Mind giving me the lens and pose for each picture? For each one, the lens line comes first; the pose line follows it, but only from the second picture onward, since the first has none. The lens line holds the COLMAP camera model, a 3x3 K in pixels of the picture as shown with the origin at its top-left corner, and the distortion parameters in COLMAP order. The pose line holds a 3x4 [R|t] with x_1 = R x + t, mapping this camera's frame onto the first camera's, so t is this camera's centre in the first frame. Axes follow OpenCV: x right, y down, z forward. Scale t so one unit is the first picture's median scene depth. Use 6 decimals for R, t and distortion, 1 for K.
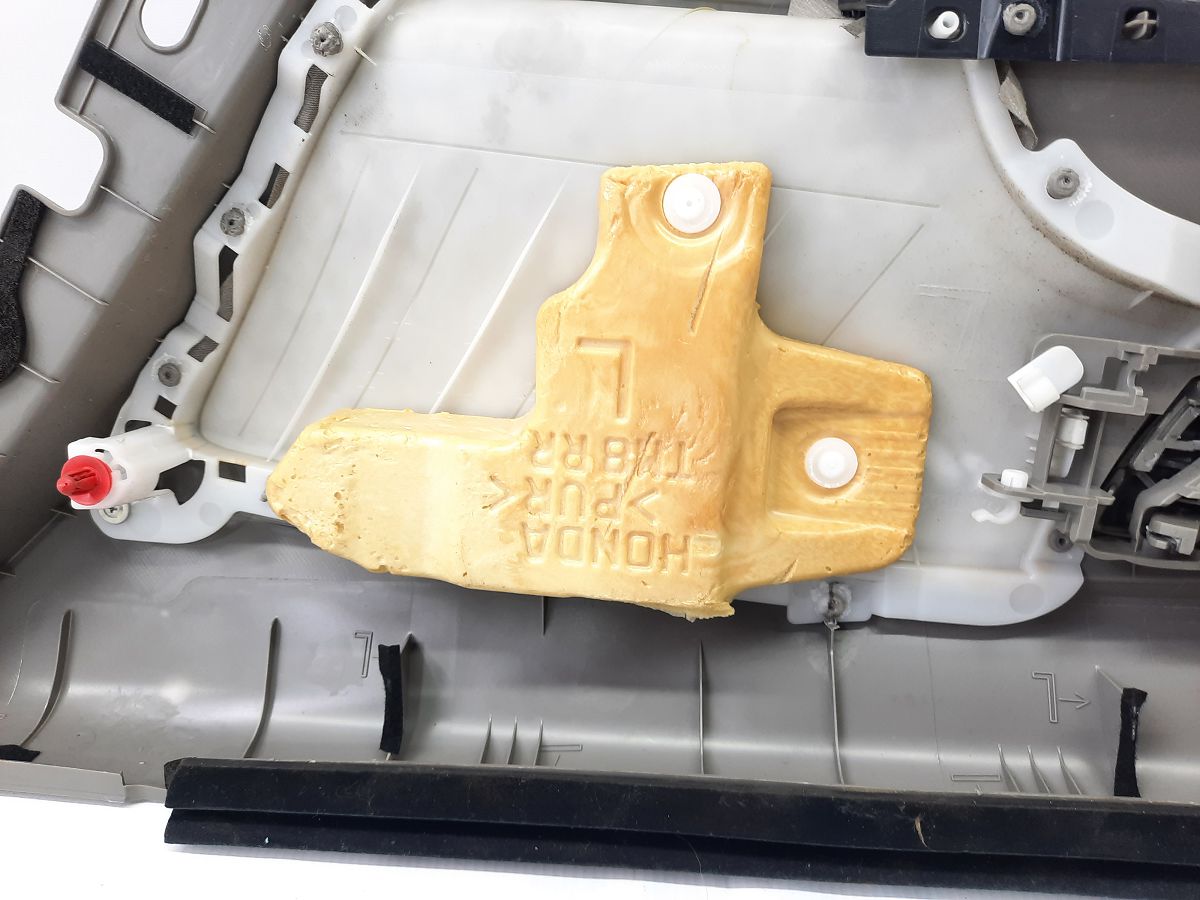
lens RADIAL K [[896.7, 0, 600.4], [0, 896.7, 450.3], [0, 0, 1]] dist [0.025622, -0.032918]
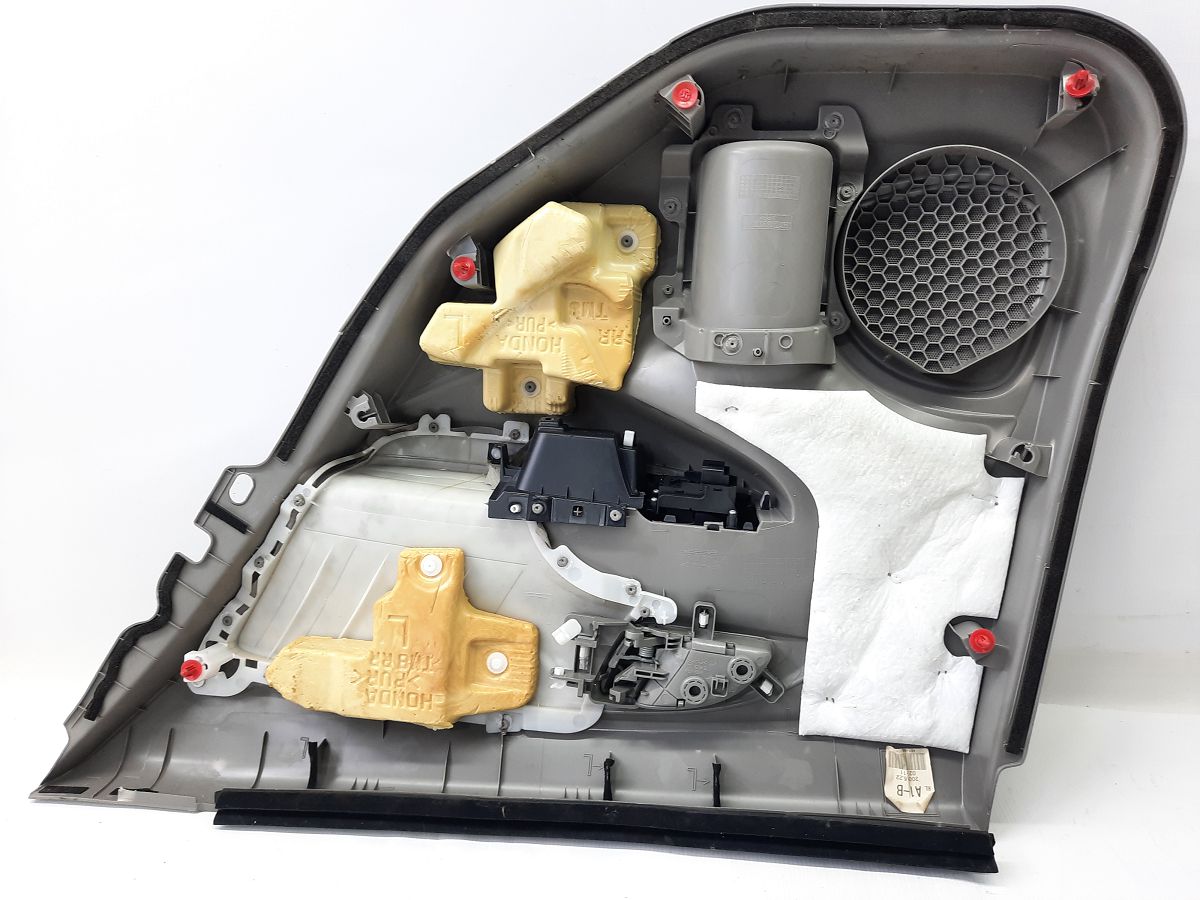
lens RADIAL K [[880.0, 0, 599.9], [0, 880.0, 440.9], [0, 0, 1]] dist [0.028744, -0.016799]
pose [[0.999914, -0.001000, -0.013058, 0.584710], [-0.001173, 0.986234, -0.165354, -0.190321], [0.013043, 0.165355, 0.986148, -1.501525]]
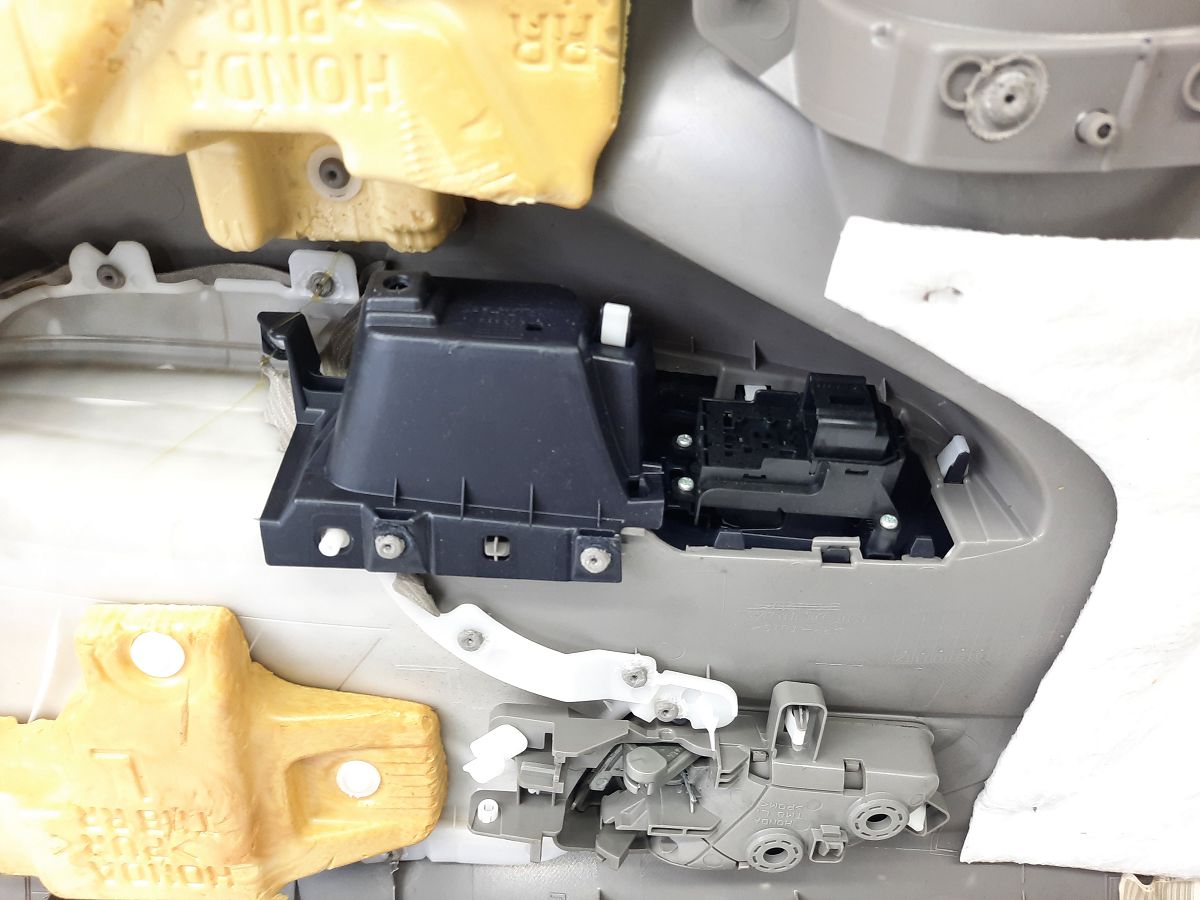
lens RADIAL K [[896.7, 0, 600.2], [0, 896.7, 457.4], [0, 0, 1]] dist [0.025622, -0.032918]
pose [[0.997087, -0.065416, 0.039223, 0.572086], [0.050709, 0.952663, 0.299771, -0.750315], [-0.056976, -0.296909, 0.953205, -0.024937]]
